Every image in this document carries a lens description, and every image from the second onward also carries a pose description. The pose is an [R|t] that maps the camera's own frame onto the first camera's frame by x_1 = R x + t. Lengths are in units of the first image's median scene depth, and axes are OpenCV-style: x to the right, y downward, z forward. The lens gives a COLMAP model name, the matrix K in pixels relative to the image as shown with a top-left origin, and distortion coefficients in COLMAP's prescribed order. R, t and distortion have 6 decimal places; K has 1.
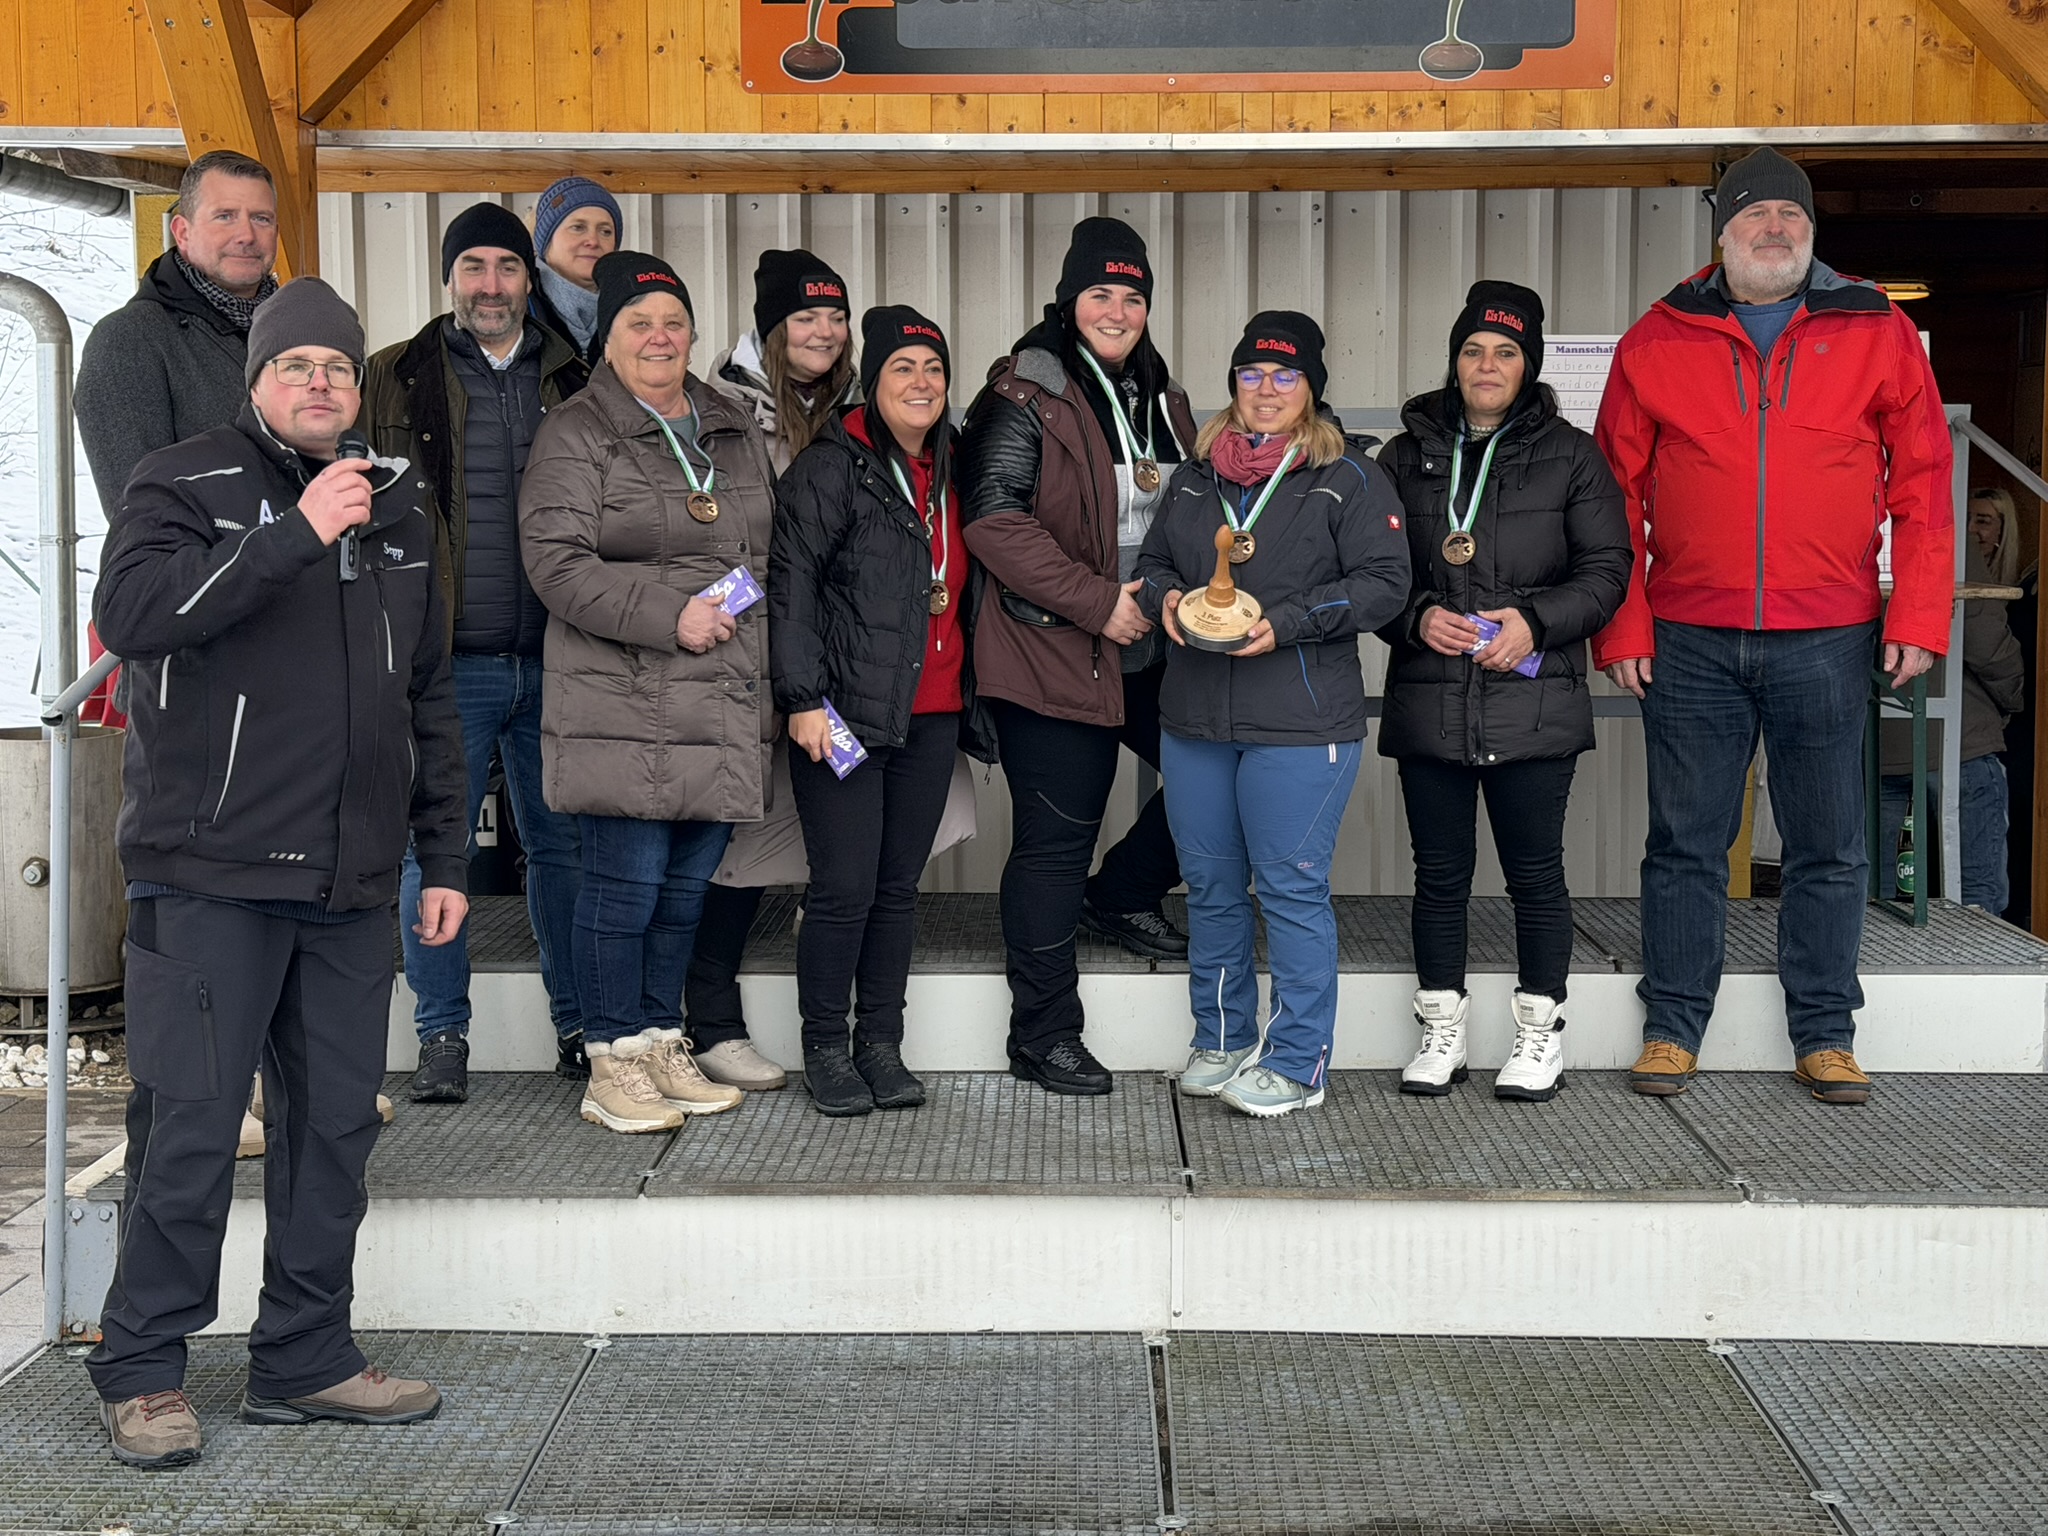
lens RADIAL K [[3273.9, 0, 1037.1], [0, 3273.9, 760.8], [0, 0, 1]] dist [0.177145, -0.241289]
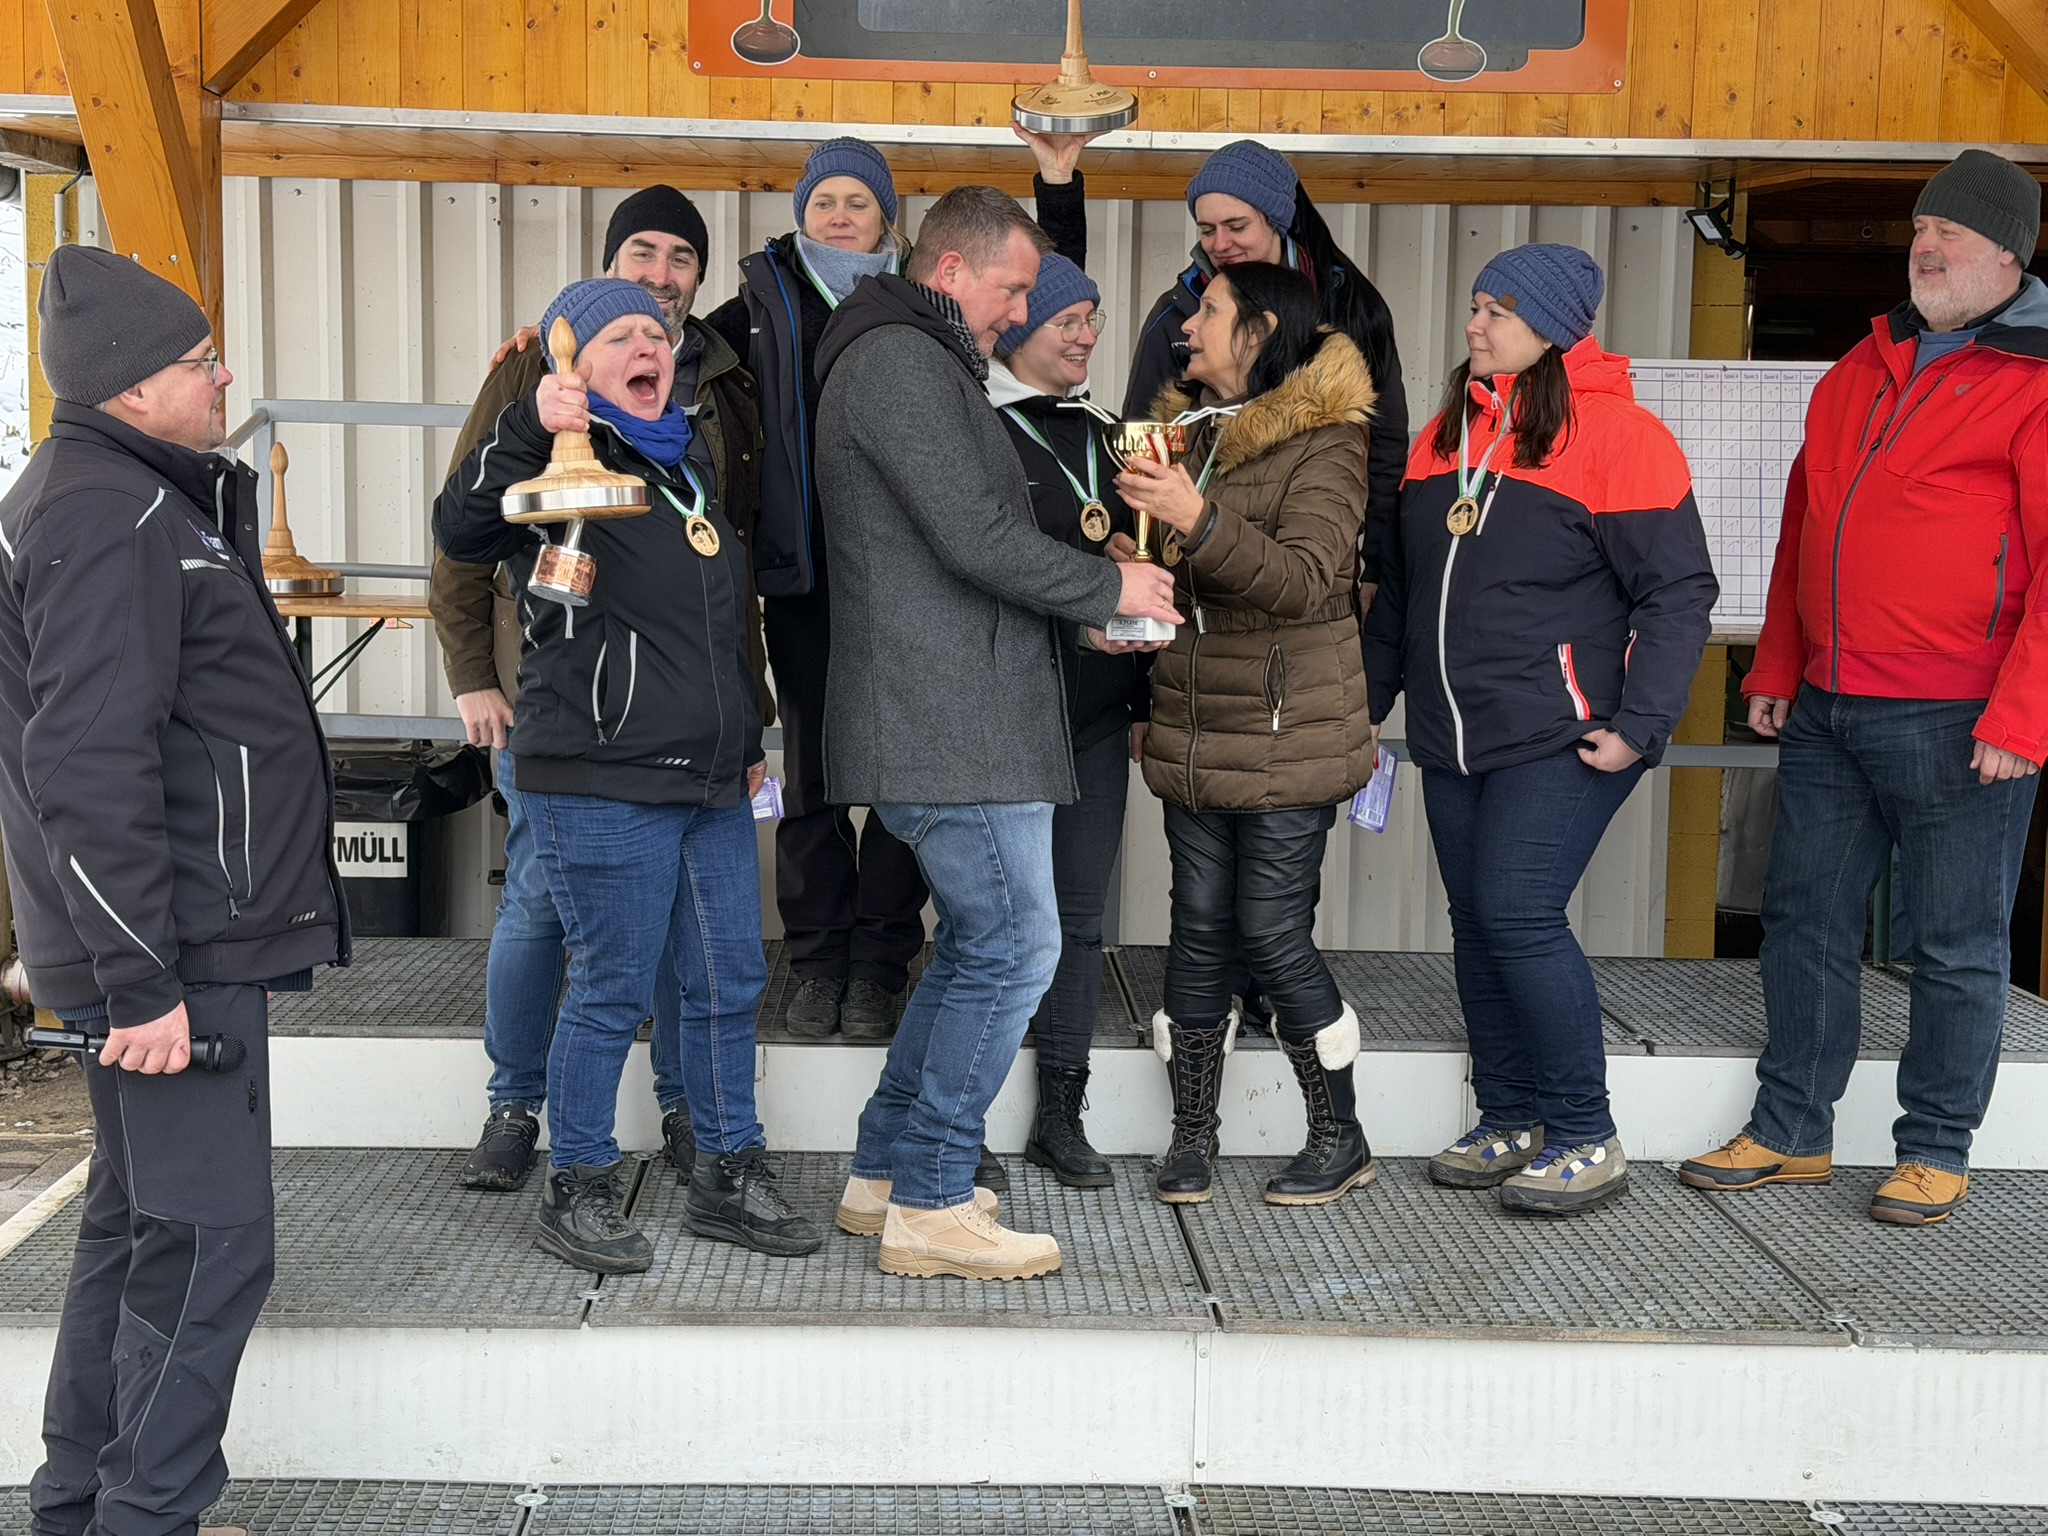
lens RADIAL K [[2955.4, 0, 1008.4], [0, 2955.4, 777.8], [0, 0, 1]] dist [0.204051, -0.428004]
pose [[0.998872, 0.016755, 0.044436, -0.034312], [-0.017204, 0.999805, 0.009745, -0.015241], [-0.044265, -0.010498, 0.998965, 0.159210]]
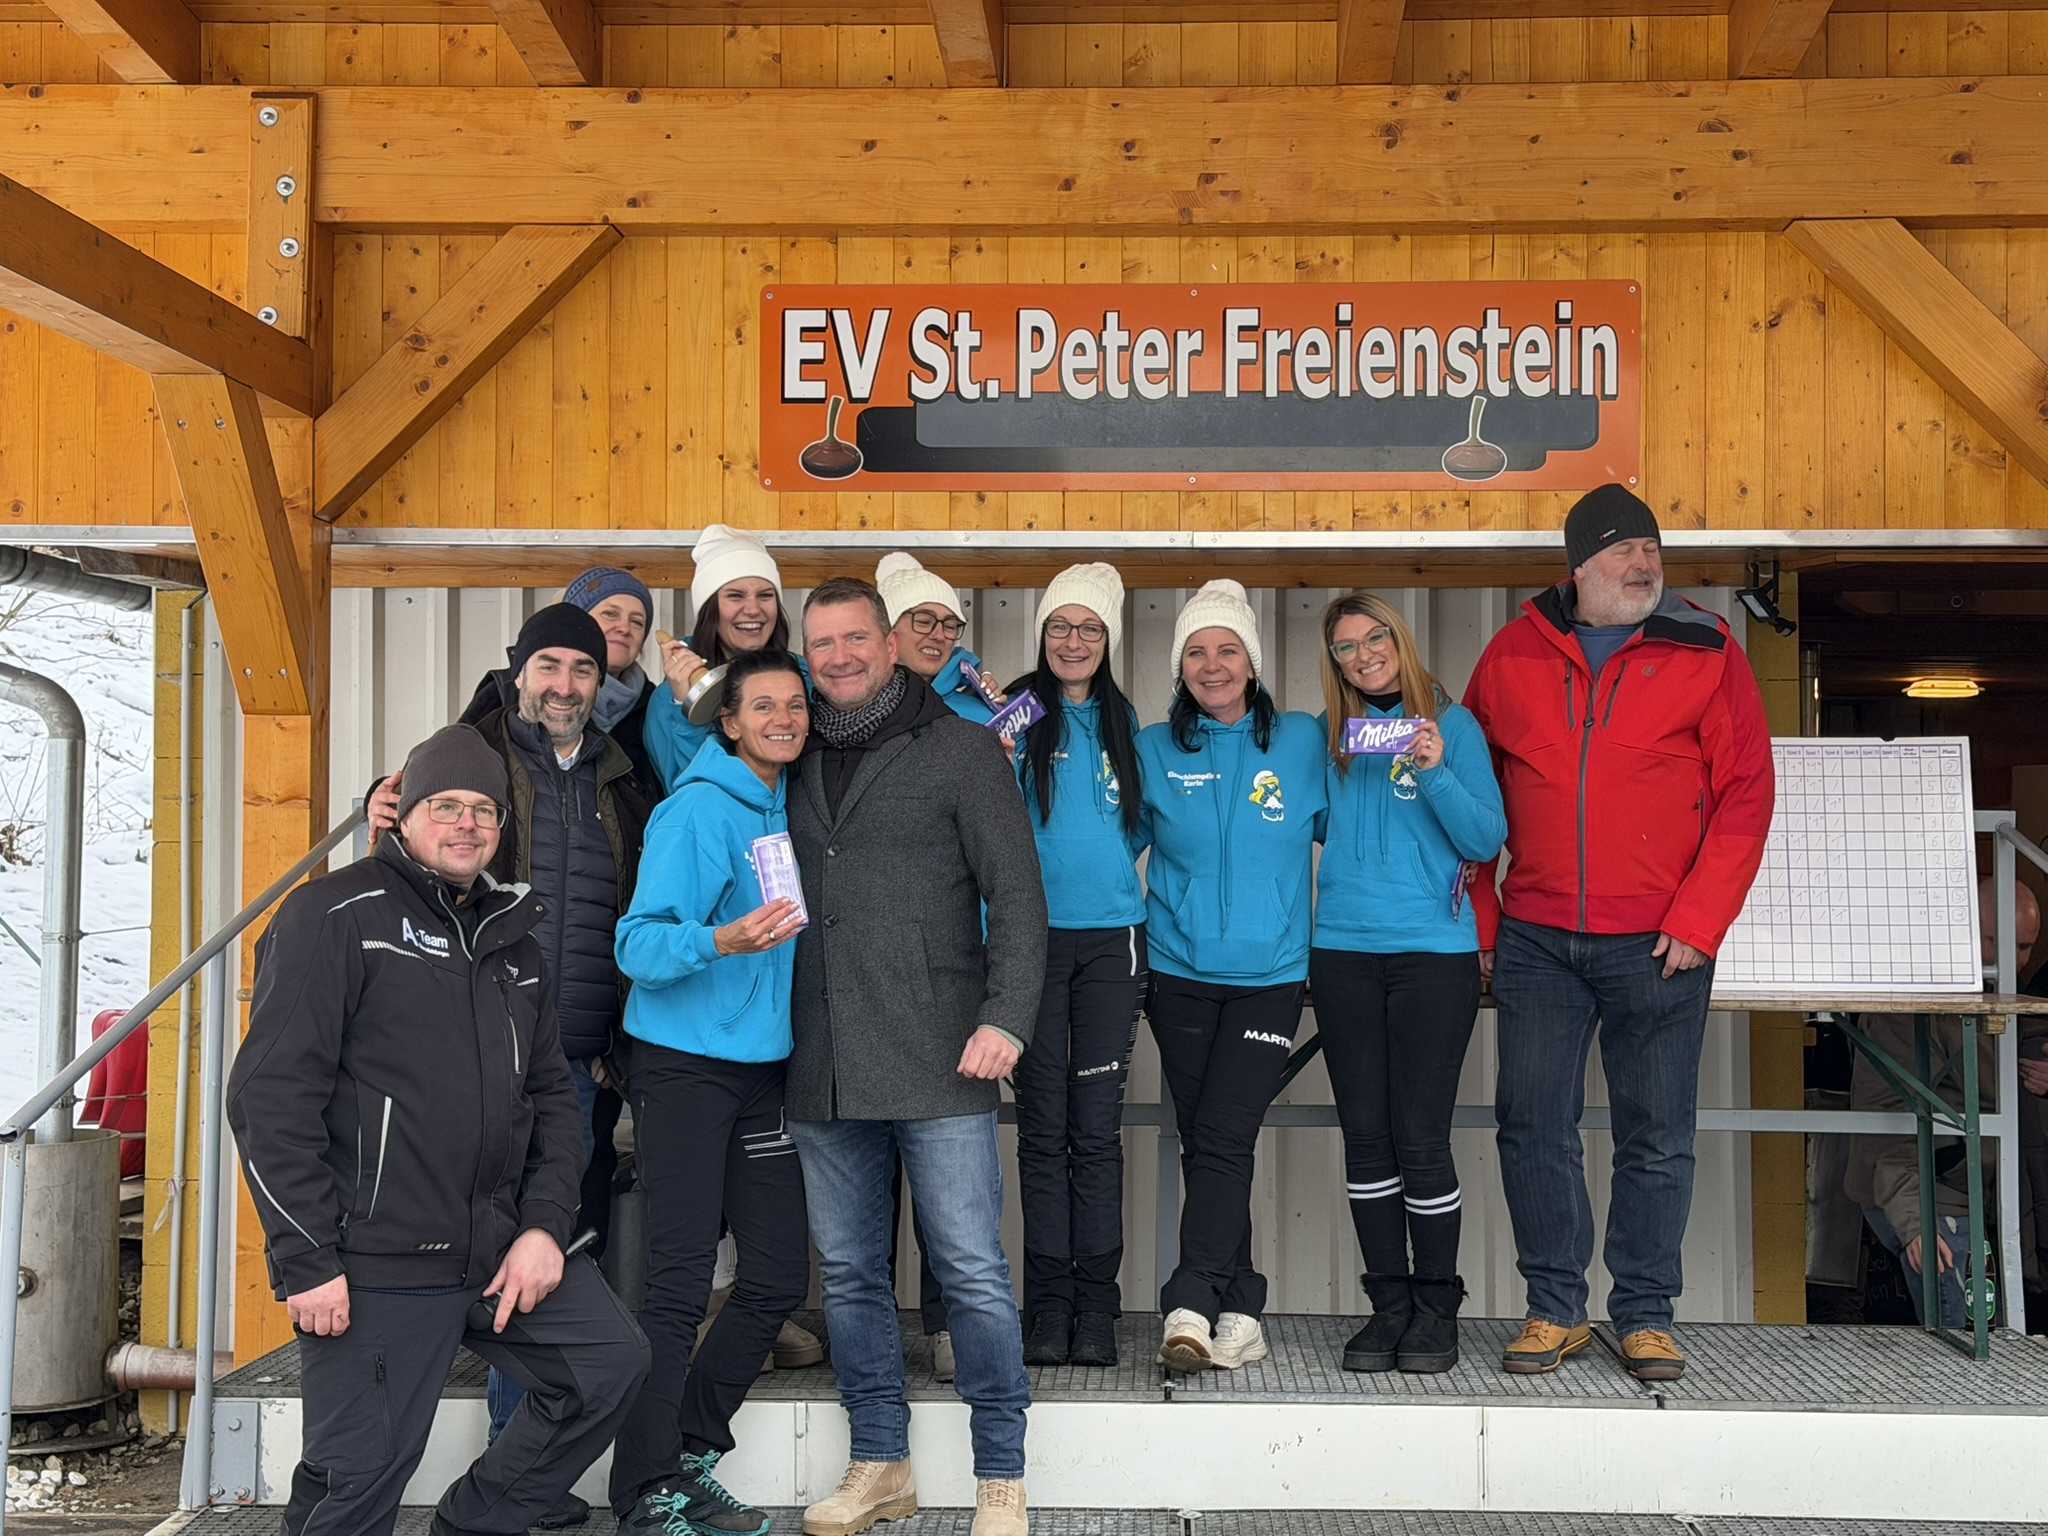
lens RADIAL K [[3284.8, 0, 1043.4], [0, 3284.8, 755.8], [0, 0, 1]] dist [0.172705, -0.220903]
pose [[0.999850, 0.004320, -0.016744, 0.013024], [-0.006246, 0.993140, -0.116763, -0.007848], [0.016125, 0.116850, 0.993019, 0.026123]]
